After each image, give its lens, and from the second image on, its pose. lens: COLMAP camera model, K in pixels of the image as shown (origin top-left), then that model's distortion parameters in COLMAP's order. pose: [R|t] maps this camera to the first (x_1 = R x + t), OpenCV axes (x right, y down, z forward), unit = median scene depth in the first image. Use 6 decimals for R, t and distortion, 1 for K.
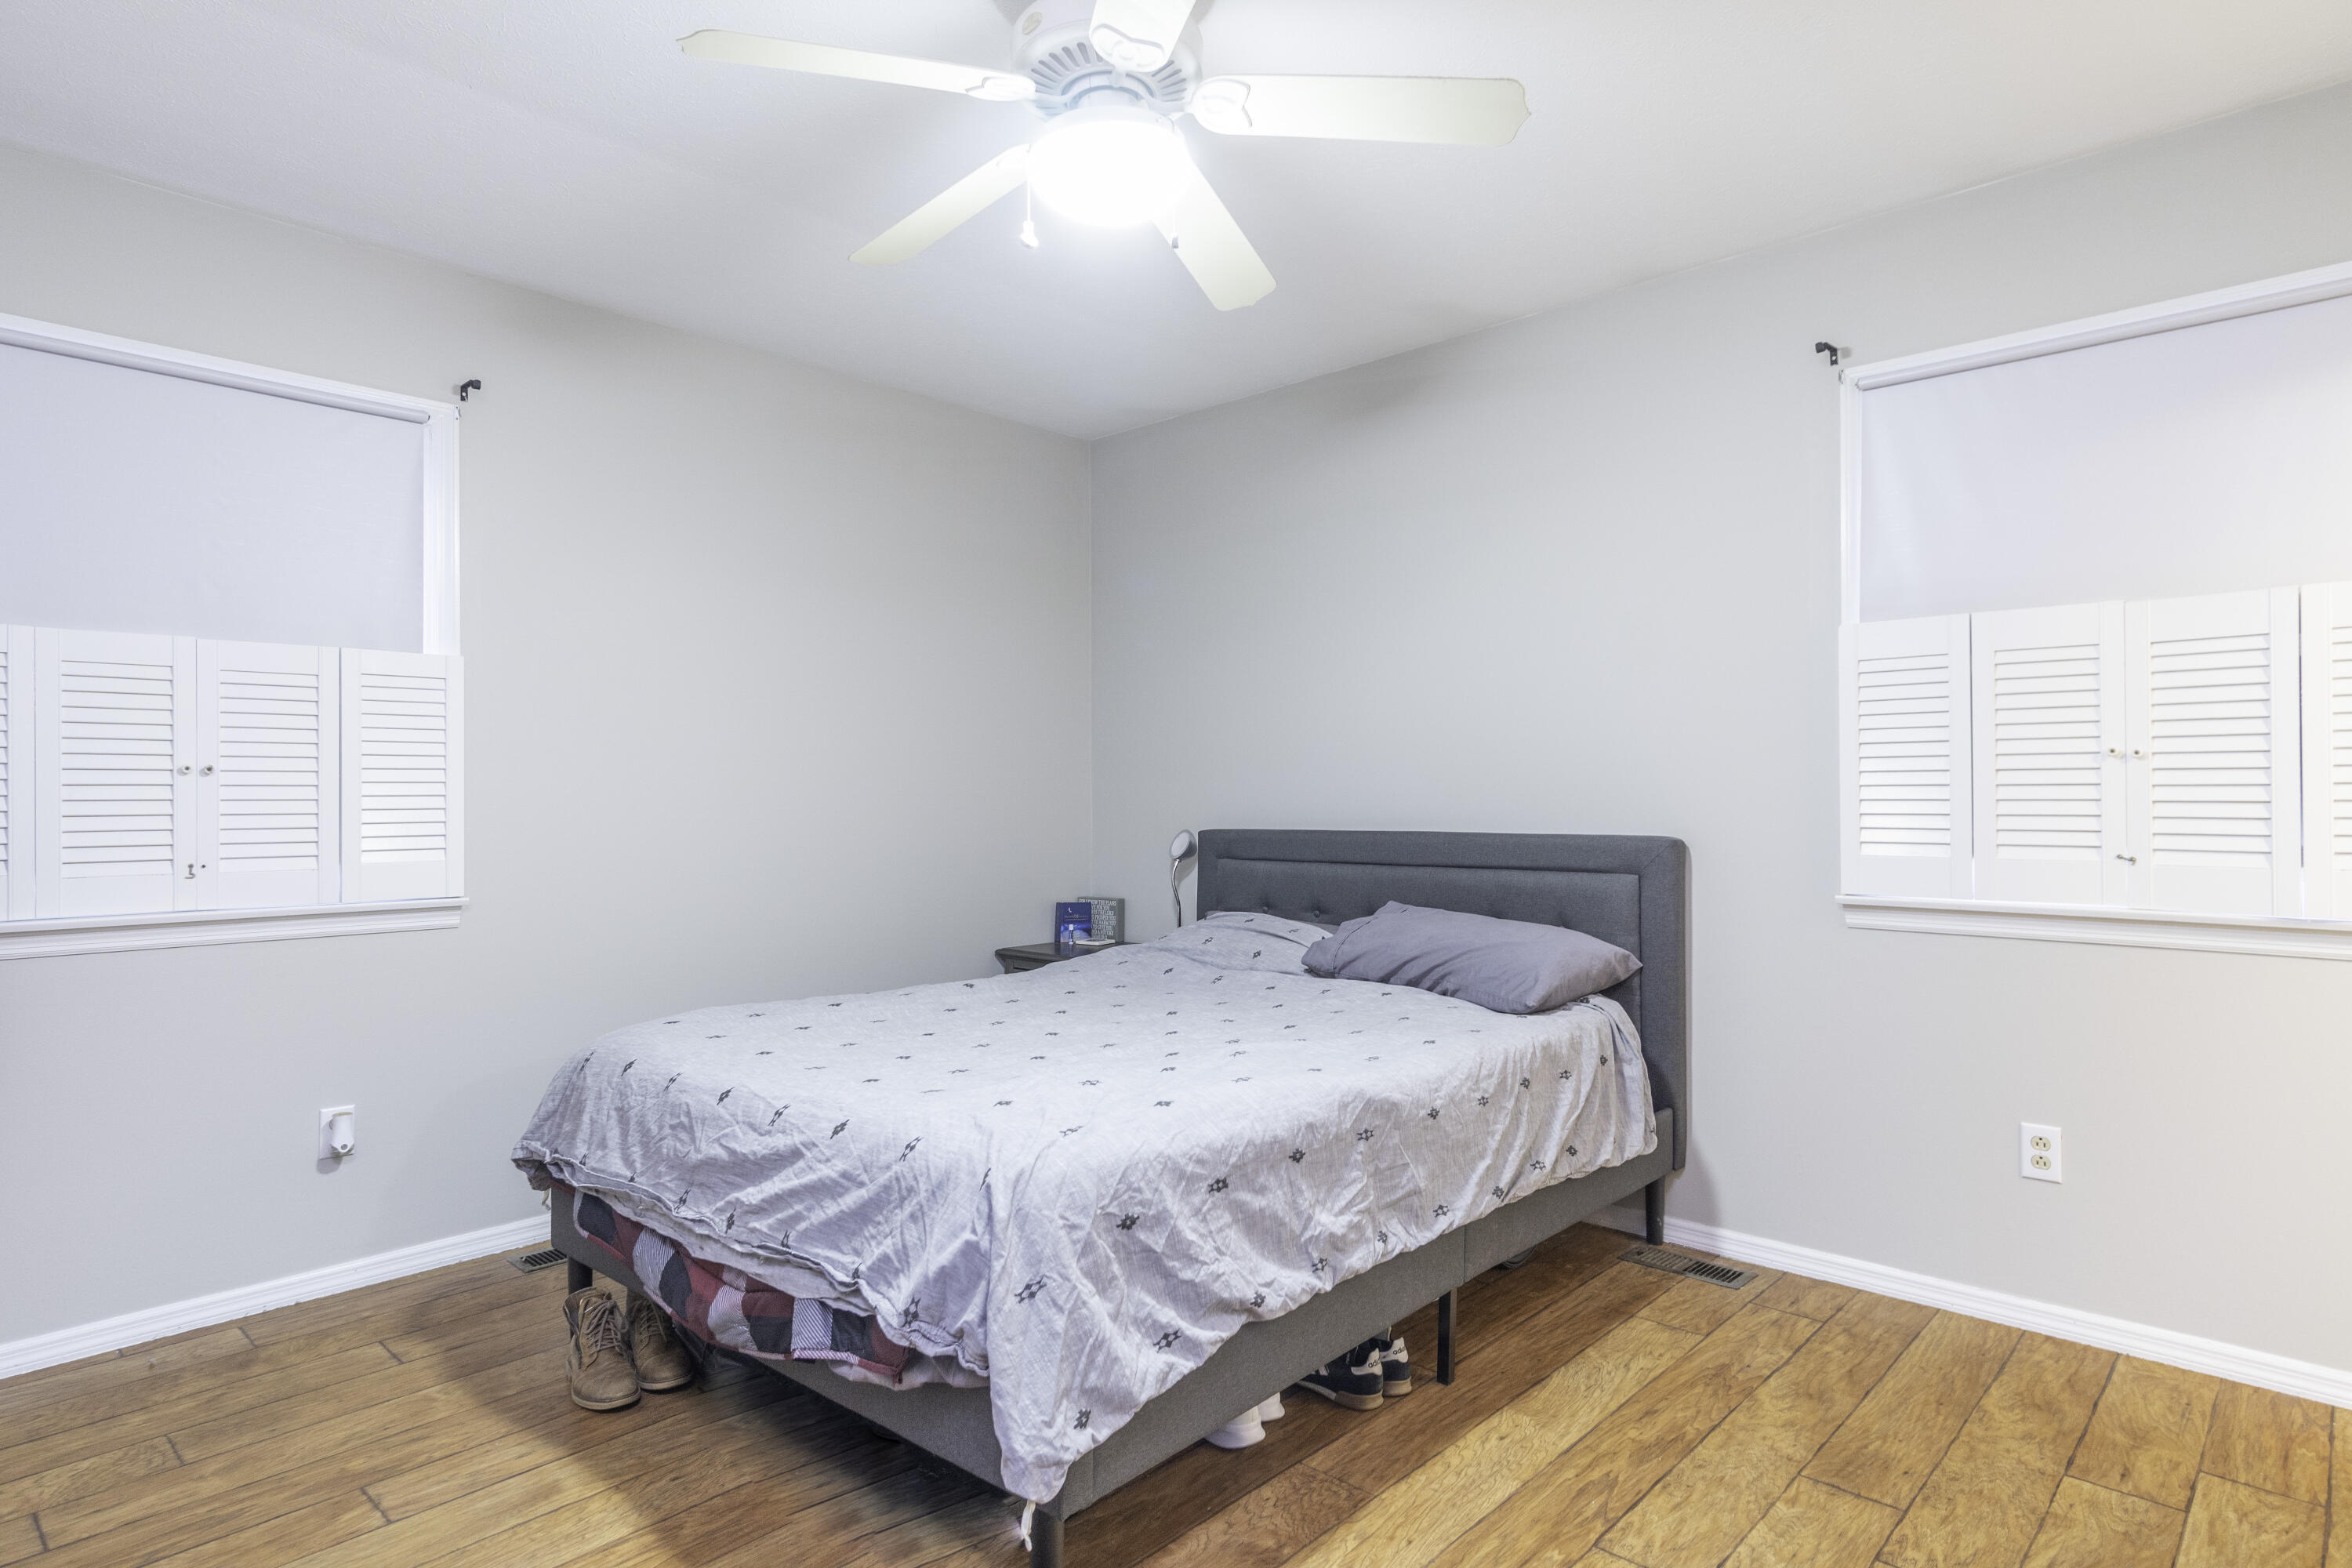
lens RADIAL K [[1228.1, 0, 1184.5], [0, 1228.1, 795.4], [0, 0, 1]] dist [0.002381, 0.000470]
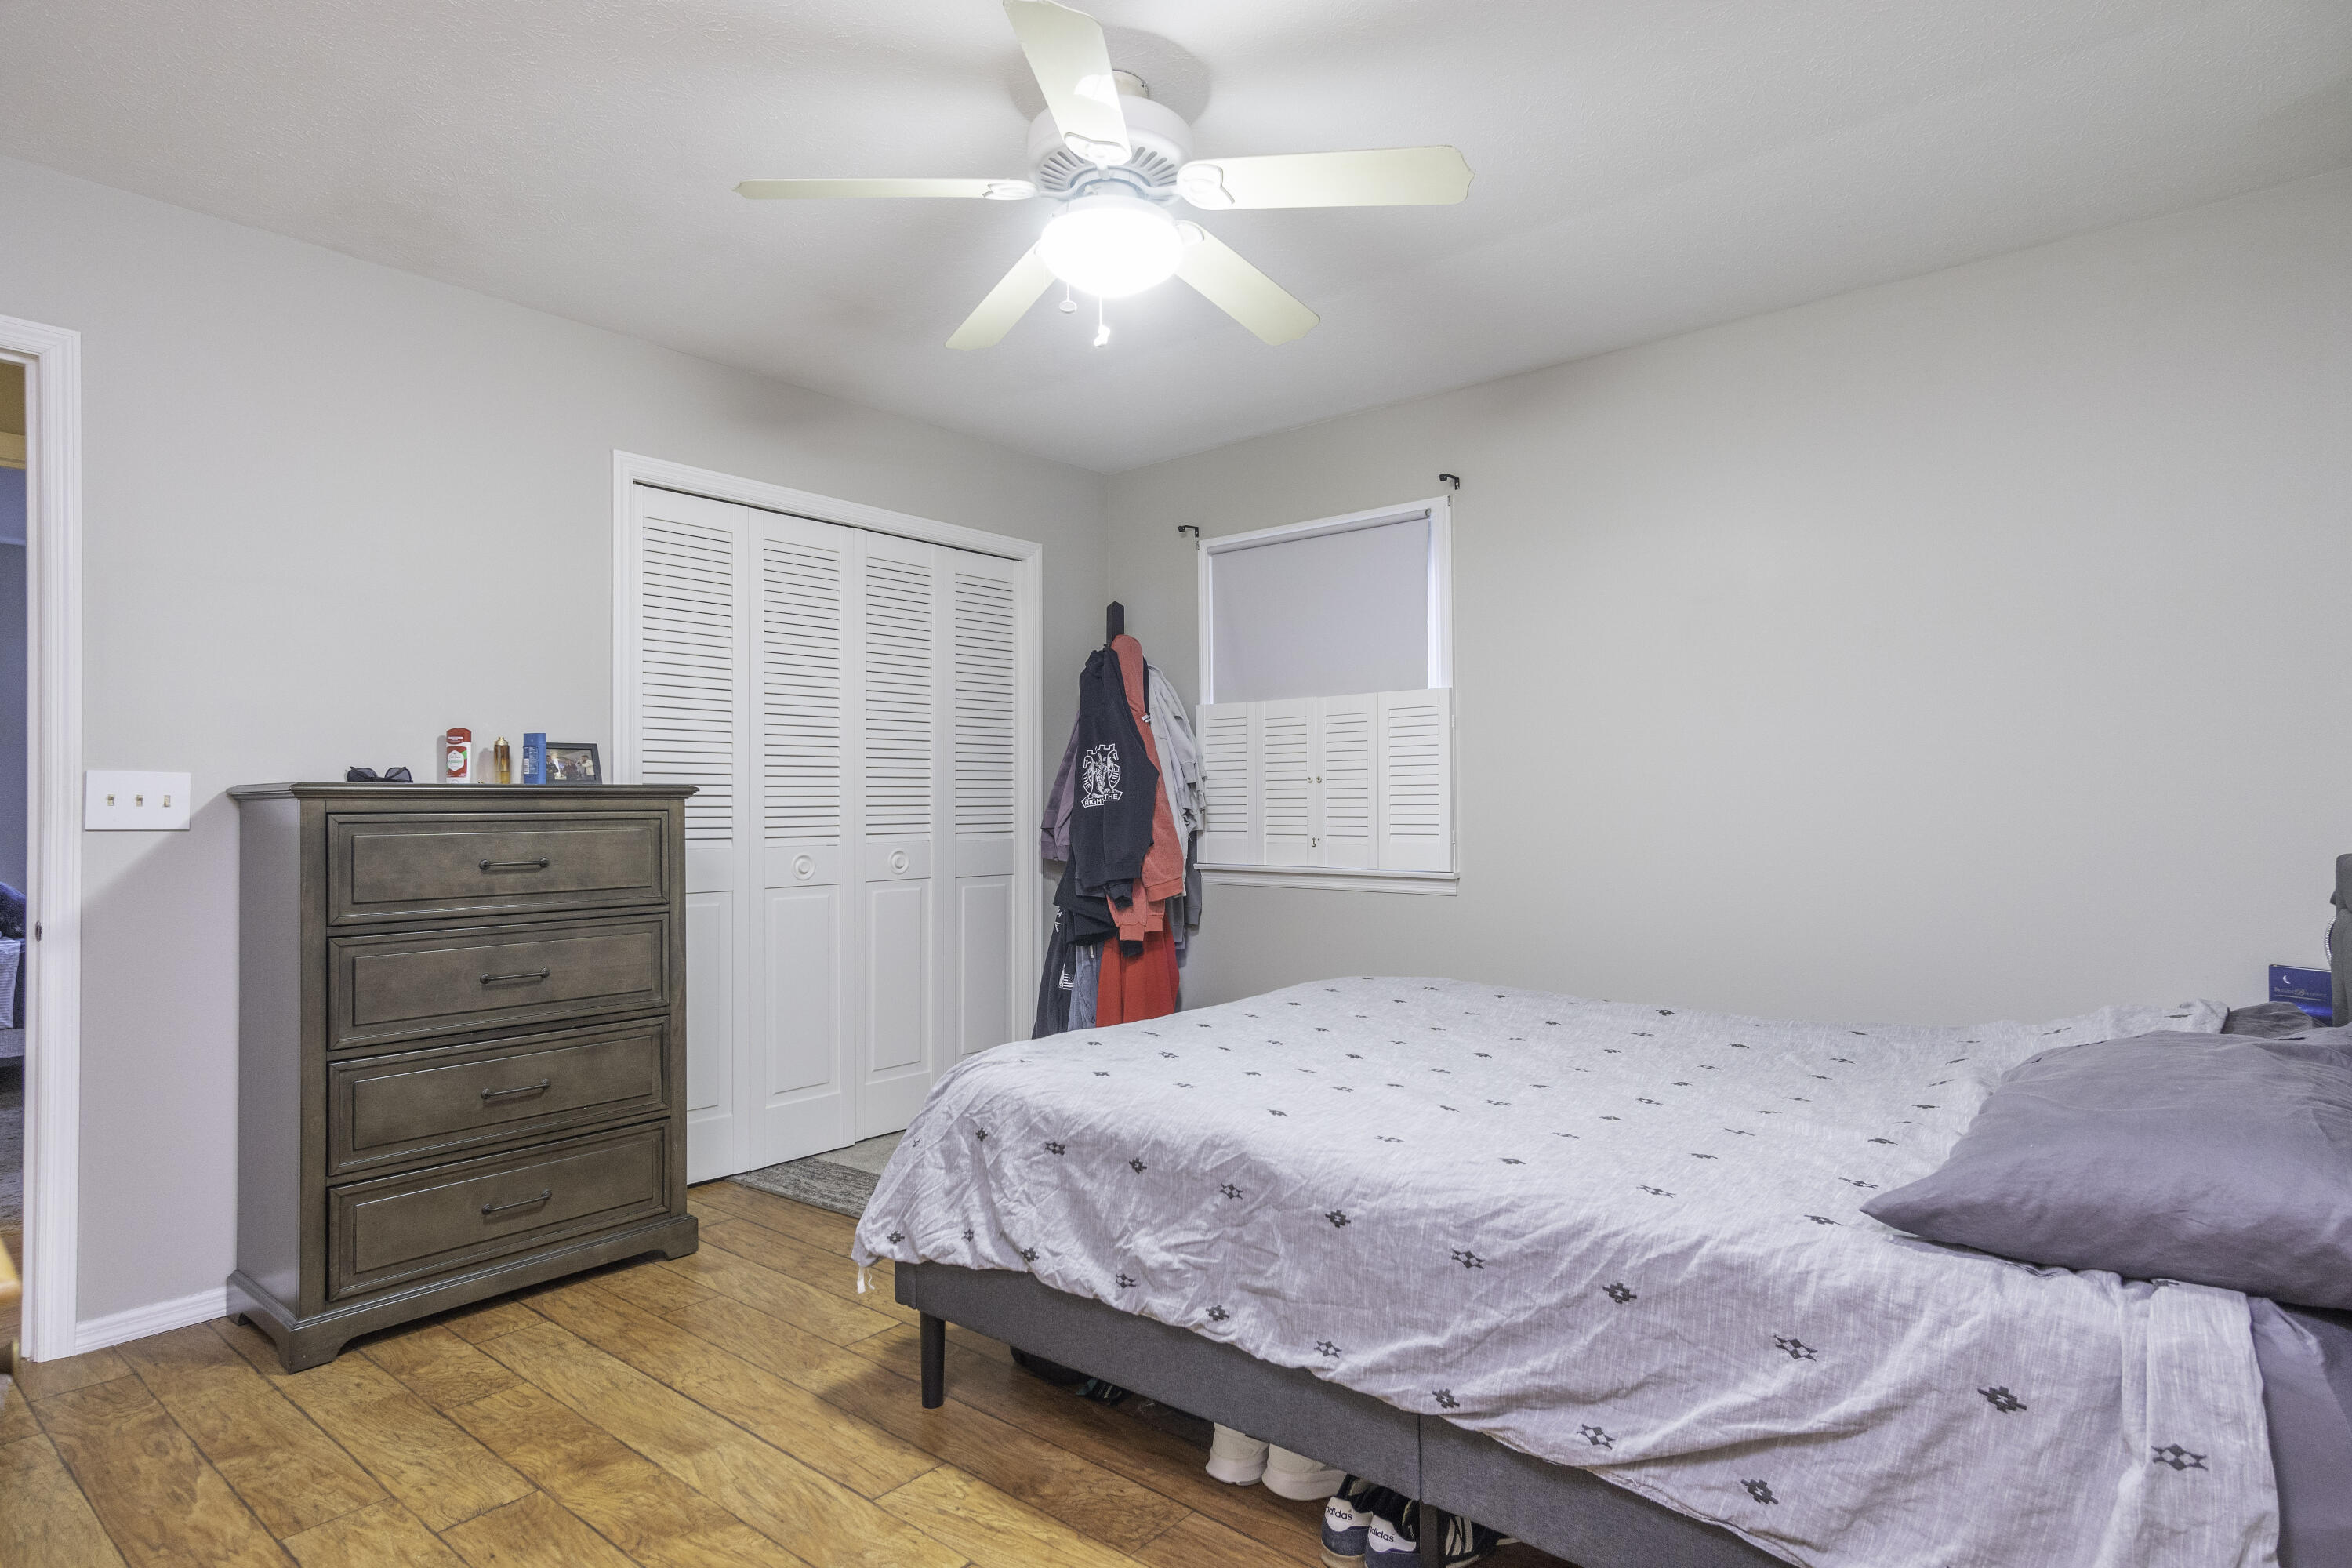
lens RADIAL K [[1228.1, 0, 1184.5], [0, 1228.1, 795.4], [0, 0, 1]] dist [0.002381, 0.000470]
pose [[0.076913, -0.002328, -0.997035, 1.006819], [0.008487, 0.999963, -0.001680, 0.001690], [0.997002, -0.008333, 0.076929, 0.909980]]
